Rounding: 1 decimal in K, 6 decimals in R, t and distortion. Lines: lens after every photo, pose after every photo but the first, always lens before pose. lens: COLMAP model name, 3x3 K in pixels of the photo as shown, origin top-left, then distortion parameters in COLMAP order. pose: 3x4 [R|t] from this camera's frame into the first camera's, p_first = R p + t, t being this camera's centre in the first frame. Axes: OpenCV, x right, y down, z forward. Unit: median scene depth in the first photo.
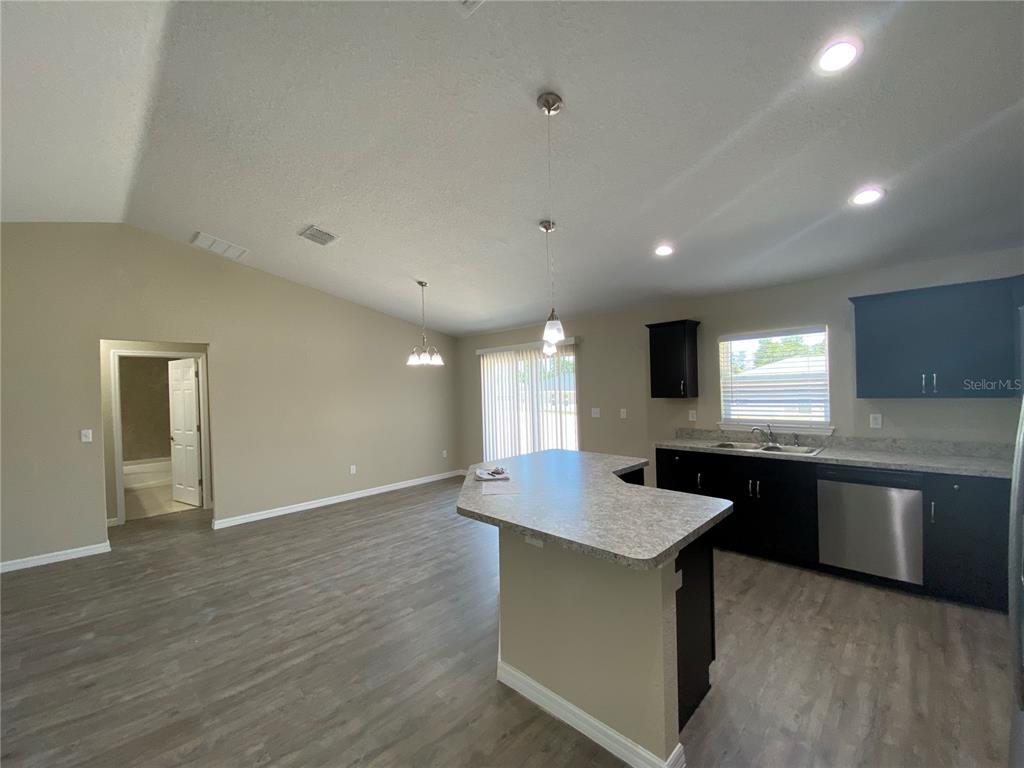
lens RADIAL K [[414.3, 0, 509.3], [0, 414.3, 388.1], [0, 0, 1]] dist [0.031083, -0.023772]
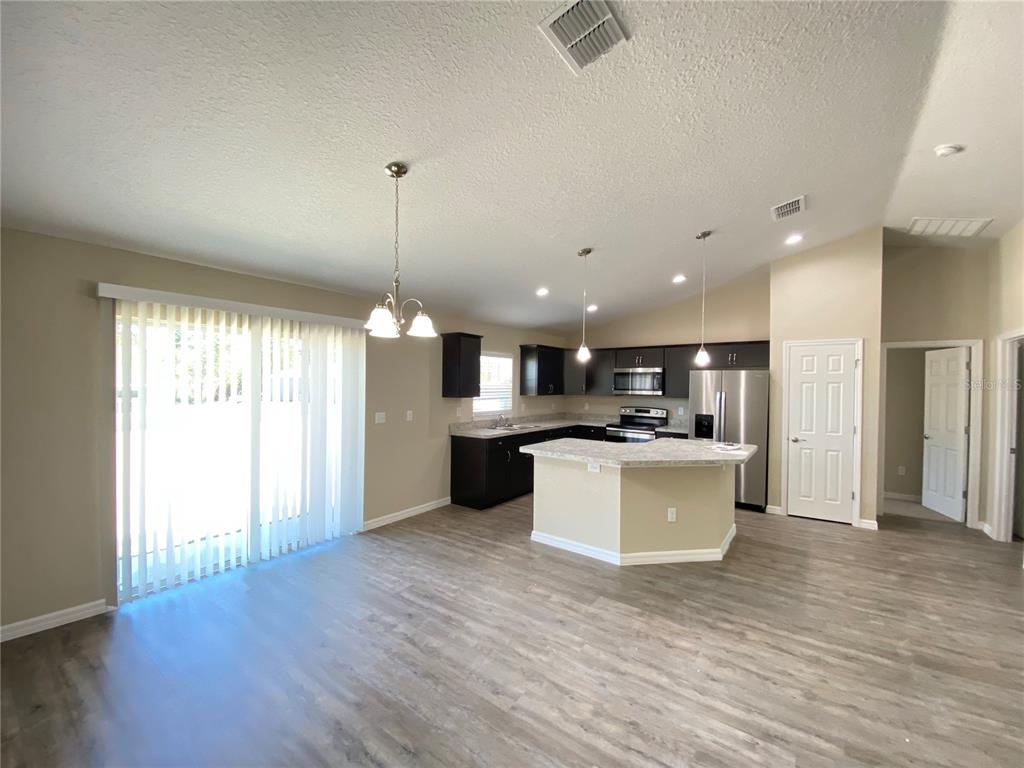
lens RADIAL K [[414.3, 0, 509.3], [0, 414.3, 388.1], [0, 0, 1]] dist [0.031083, -0.023772]
pose [[-0.140924, 0.017980, 0.989857, -1.006631], [-0.003298, 0.999821, -0.018630, 0.022683], [-0.990015, -0.005890, -0.140840, 1.320187]]
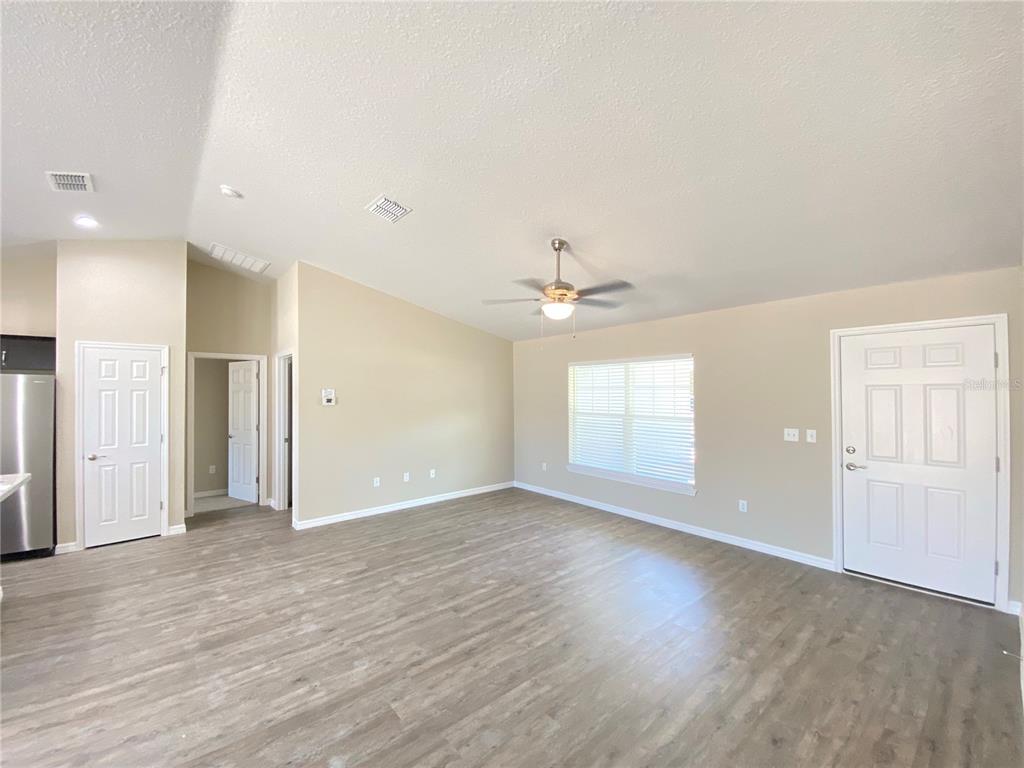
lens RADIAL K [[414.3, 0, 509.3], [0, 414.3, 388.1], [0, 0, 1]] dist [0.031083, -0.023772]
pose [[-0.995449, 0.034222, 0.088940, -1.047091], [0.033473, 0.999391, -0.009904, 0.019853], [-0.089225, -0.006882, -0.995988, 1.252634]]
